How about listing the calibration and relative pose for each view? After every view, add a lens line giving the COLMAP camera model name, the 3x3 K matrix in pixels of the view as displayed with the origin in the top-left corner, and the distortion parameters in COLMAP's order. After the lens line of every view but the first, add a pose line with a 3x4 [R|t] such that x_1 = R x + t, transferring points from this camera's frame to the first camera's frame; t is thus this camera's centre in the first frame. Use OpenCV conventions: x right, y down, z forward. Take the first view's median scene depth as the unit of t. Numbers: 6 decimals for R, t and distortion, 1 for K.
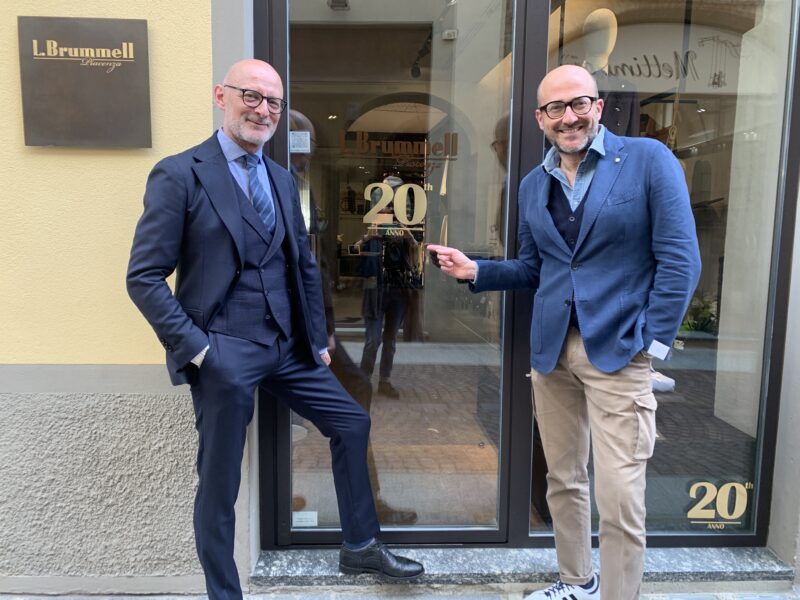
lens RADIAL K [[610.7, 0, 405.1], [0, 610.7, 297.2], [0, 0, 1]] dist [0.018303, -0.009712]
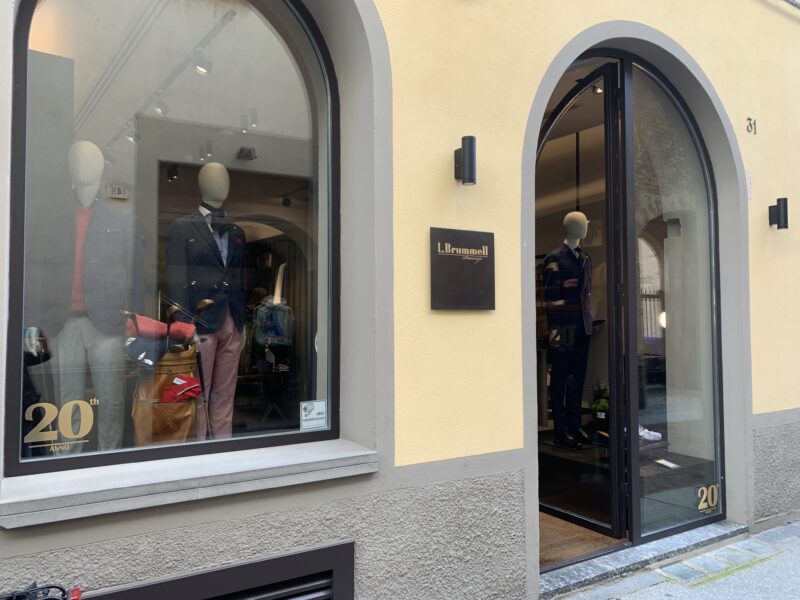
lens RADIAL K [[610.7, 0, 404.5], [0, 610.7, 300.1], [0, 0, 1]] dist [0.018303, -0.009712]
pose [[0.869908, -0.000840, 0.493213, -1.315172], [0.074407, 0.988777, -0.129552, -0.079798], [-0.487569, 0.149397, 0.860207, -0.223832]]
